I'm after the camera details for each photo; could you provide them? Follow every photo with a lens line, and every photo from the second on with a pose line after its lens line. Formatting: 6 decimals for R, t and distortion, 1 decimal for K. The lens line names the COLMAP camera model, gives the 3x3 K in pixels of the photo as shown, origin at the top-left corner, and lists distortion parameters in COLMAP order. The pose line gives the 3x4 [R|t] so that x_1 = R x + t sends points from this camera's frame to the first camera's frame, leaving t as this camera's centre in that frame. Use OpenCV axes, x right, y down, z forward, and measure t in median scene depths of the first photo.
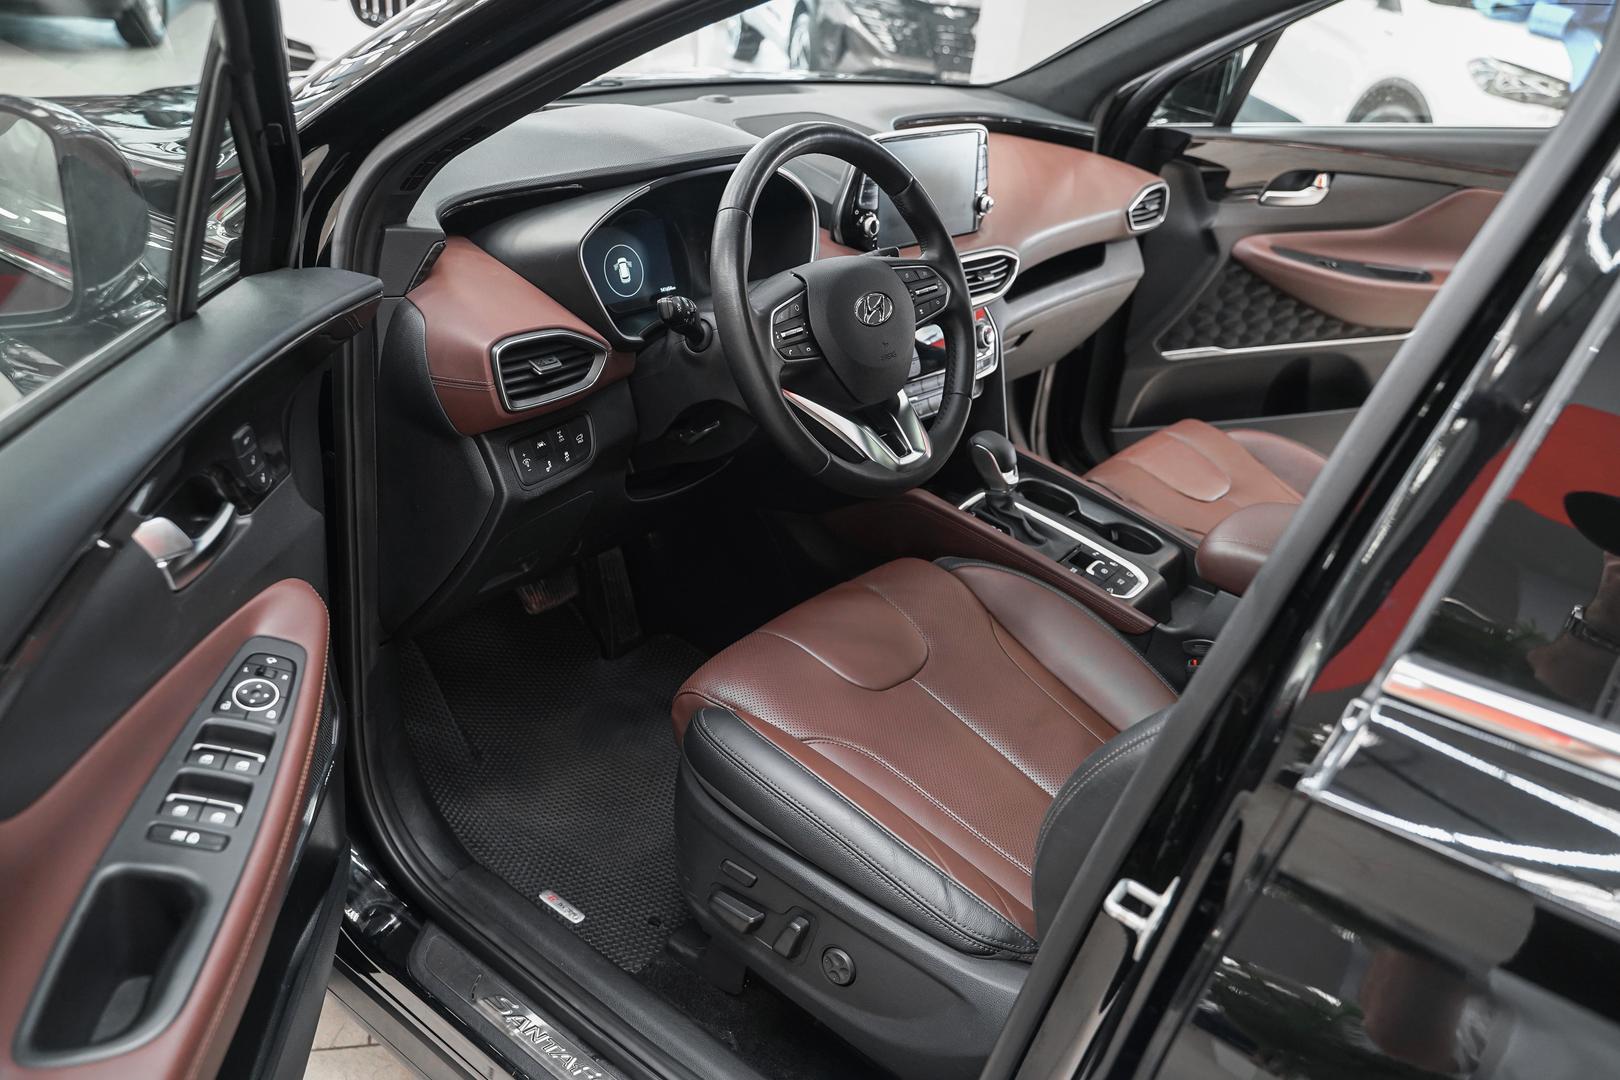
lens RADIAL K [[1271.7, 0, 810.0], [0, 1271.7, 540.0], [0, 0, 1]] dist [-0.004794, -0.003109]
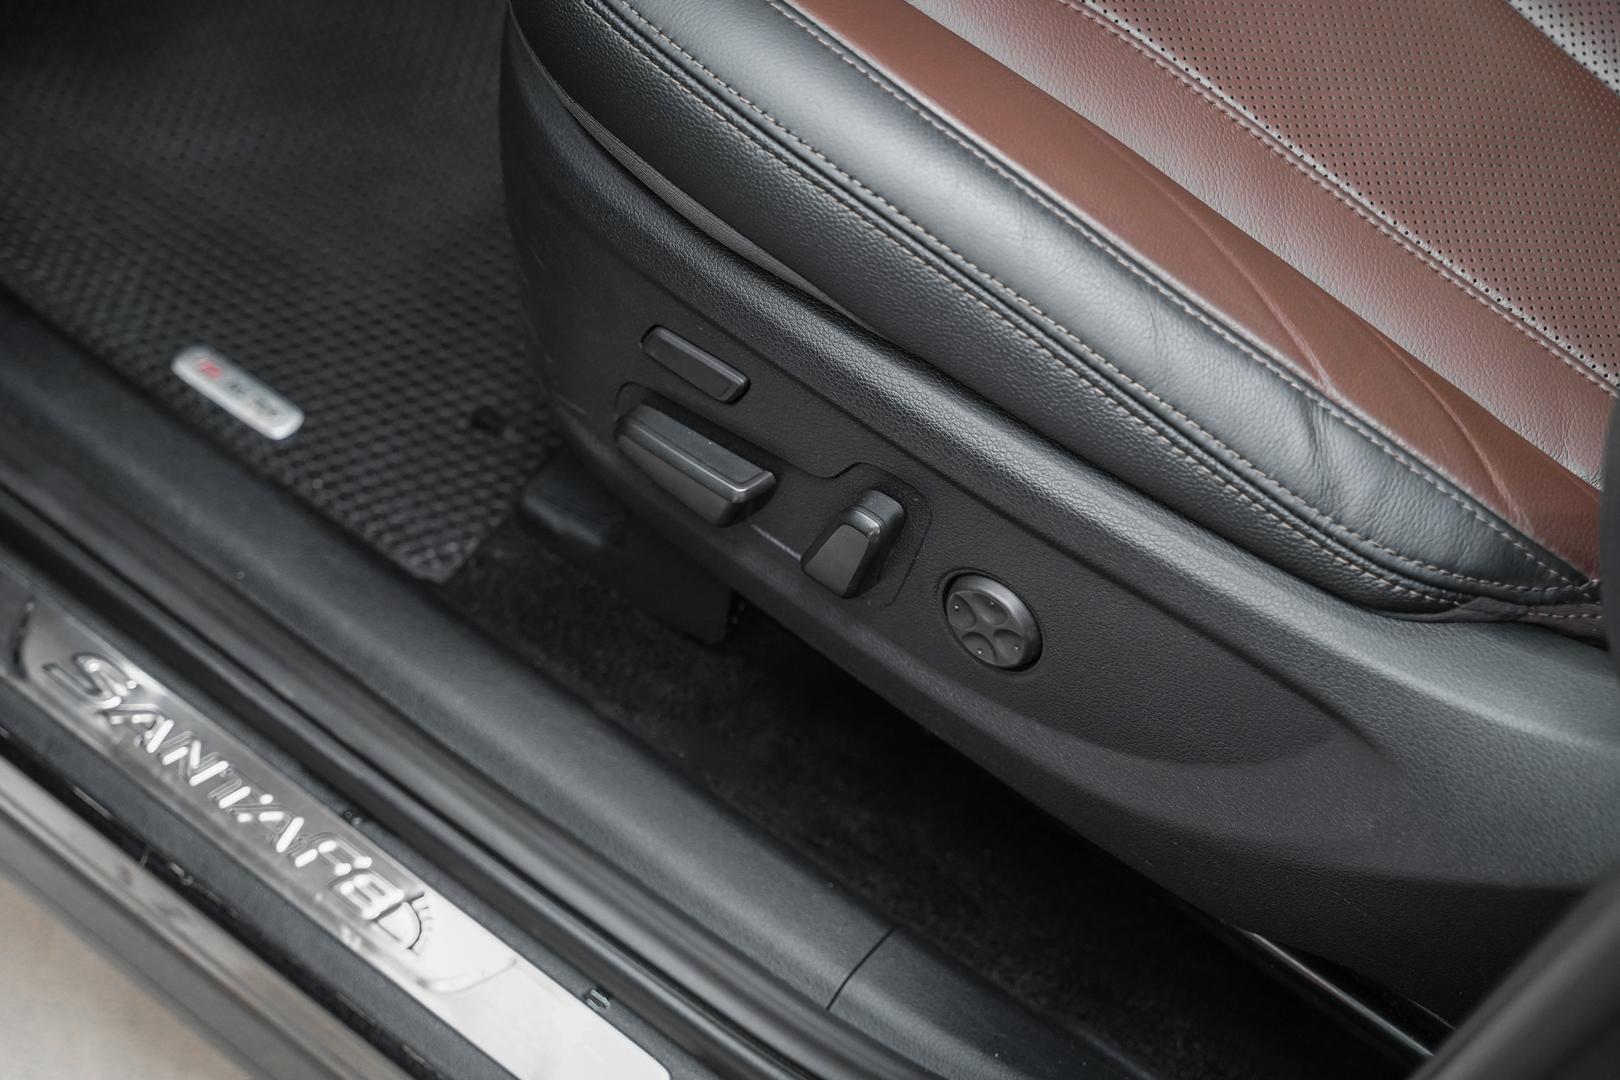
lens RADIAL K [[2742.0, 0, 784.9], [0, 2742.0, 539.6], [0, 0, 1]] dist [-0.025769, -0.066815]
pose [[0.998575, -0.032910, -0.042006, -0.002034], [0.047761, 0.902283, 0.428492, -0.012517], [0.023799, -0.429887, 0.902569, 0.303066]]
